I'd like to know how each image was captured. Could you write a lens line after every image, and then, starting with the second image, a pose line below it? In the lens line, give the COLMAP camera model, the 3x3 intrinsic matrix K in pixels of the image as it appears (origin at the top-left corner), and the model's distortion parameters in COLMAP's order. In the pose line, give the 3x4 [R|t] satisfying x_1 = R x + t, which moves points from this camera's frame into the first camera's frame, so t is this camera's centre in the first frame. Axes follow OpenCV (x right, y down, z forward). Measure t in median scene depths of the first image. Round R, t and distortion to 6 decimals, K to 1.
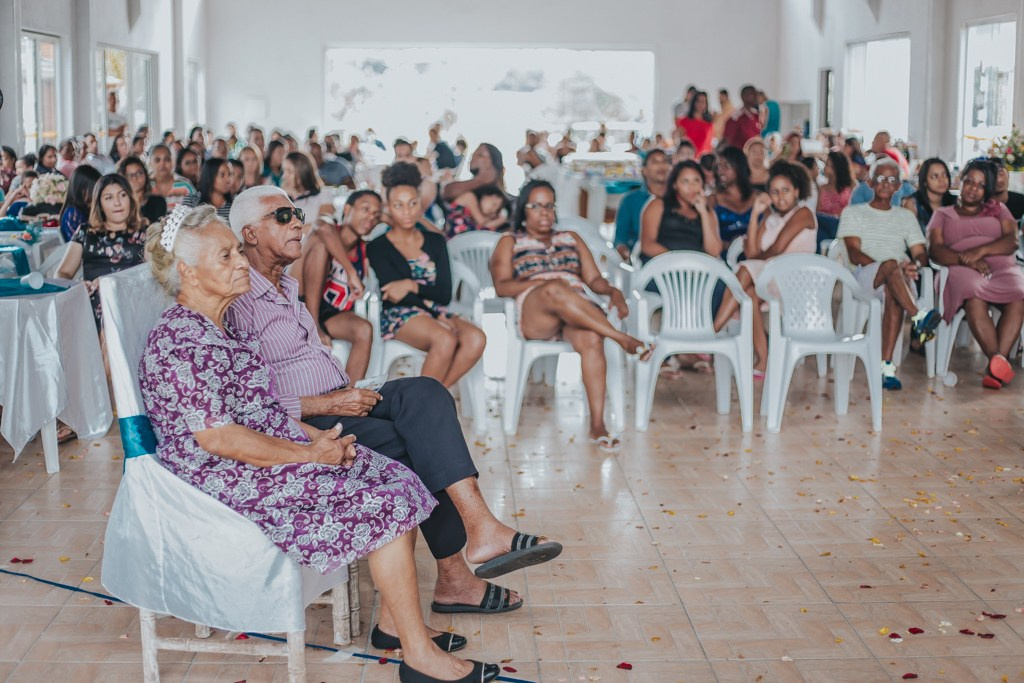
lens RADIAL K [[1498.3, 0, 512.0], [0, 1498.3, 341.5], [0, 0, 1]] dist [-0.094379, -0.056897]
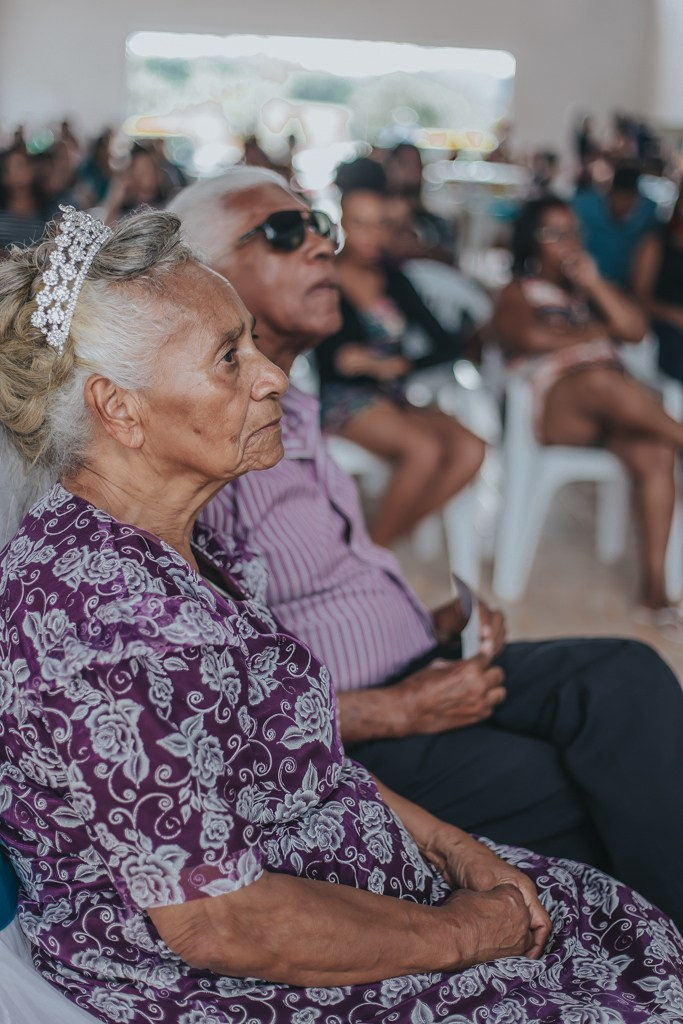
lens RADIAL K [[1498.3, 0, 341.5], [0, 1498.3, 512.0], [0, 0, 1]] dist [-0.094379, -0.056897]
pose [[0.994117, 0.021442, 0.106173, -0.202481], [-0.034298, 0.992086, 0.120788, -0.066331], [-0.102742, -0.123719, 0.986984, 0.665487]]
